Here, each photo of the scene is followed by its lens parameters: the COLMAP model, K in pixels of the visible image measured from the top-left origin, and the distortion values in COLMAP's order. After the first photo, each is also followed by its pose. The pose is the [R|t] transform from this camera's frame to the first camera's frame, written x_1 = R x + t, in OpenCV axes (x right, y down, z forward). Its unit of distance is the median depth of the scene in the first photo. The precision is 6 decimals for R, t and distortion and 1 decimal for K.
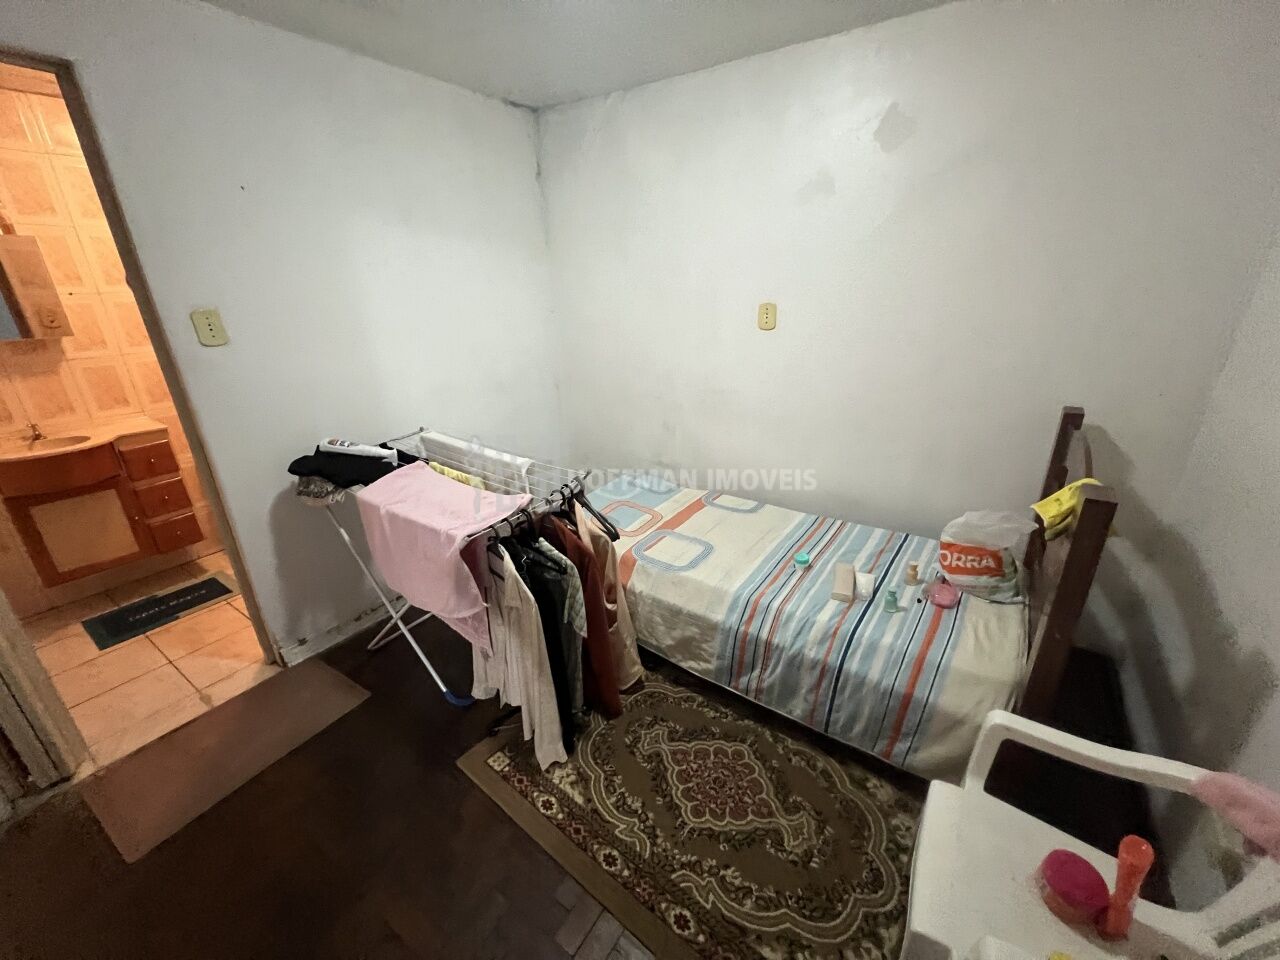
lens RADIAL K [[510.1, 0, 637.0], [0, 510.1, 478.5], [0, 0, 1]] dist [-0.002028, 0.000364]
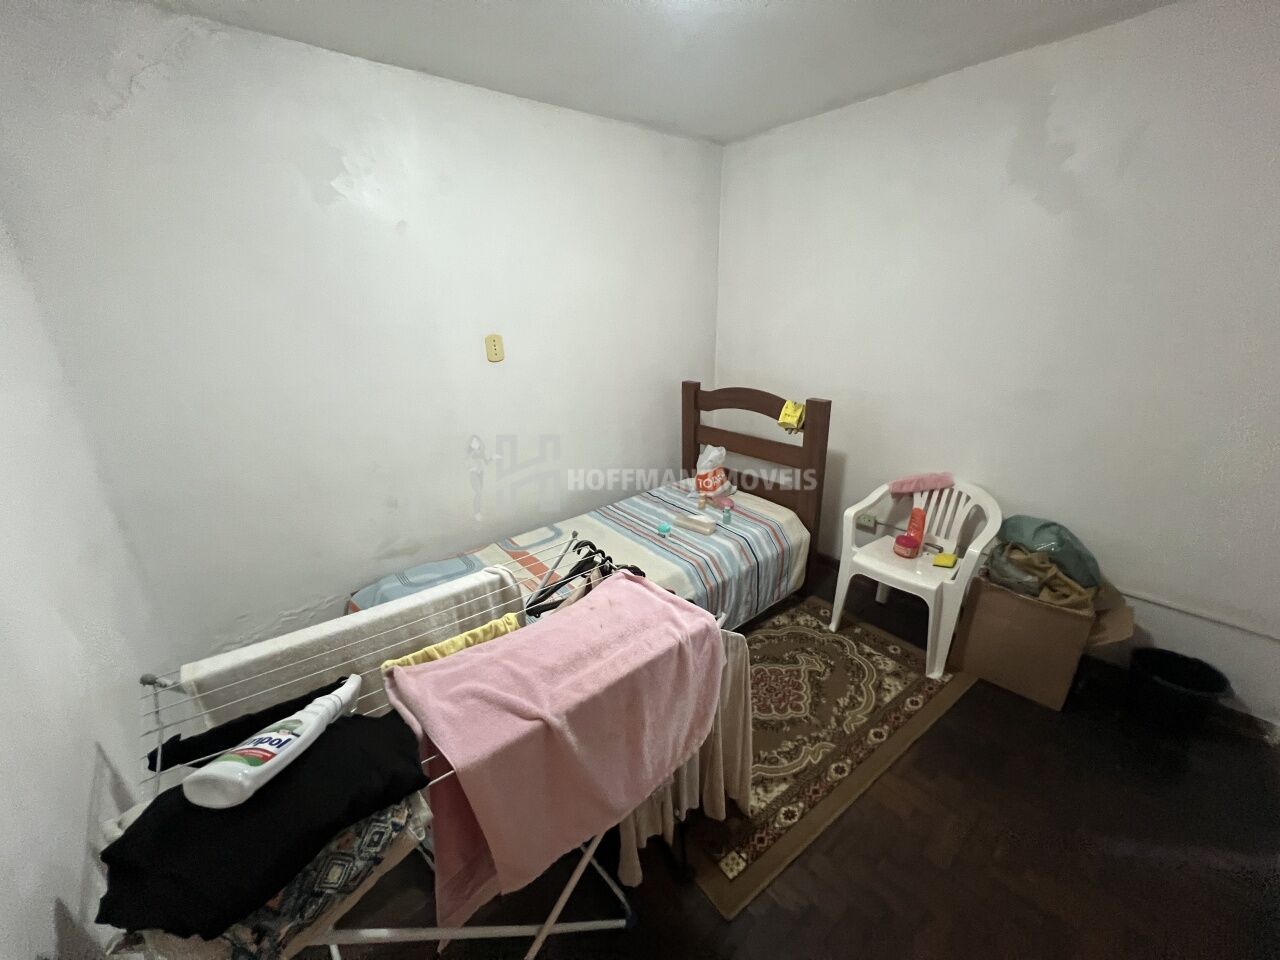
lens RADIAL K [[510.1, 0, 638.2], [0, 510.1, 480.4], [0, 0, 1]] dist [-0.002028, 0.000364]
pose [[0.258583, -0.305680, 0.916349, -0.952563], [0.371469, 0.907134, 0.197783, -0.262238], [-0.891710, 0.289252, 0.348120, 0.710953]]
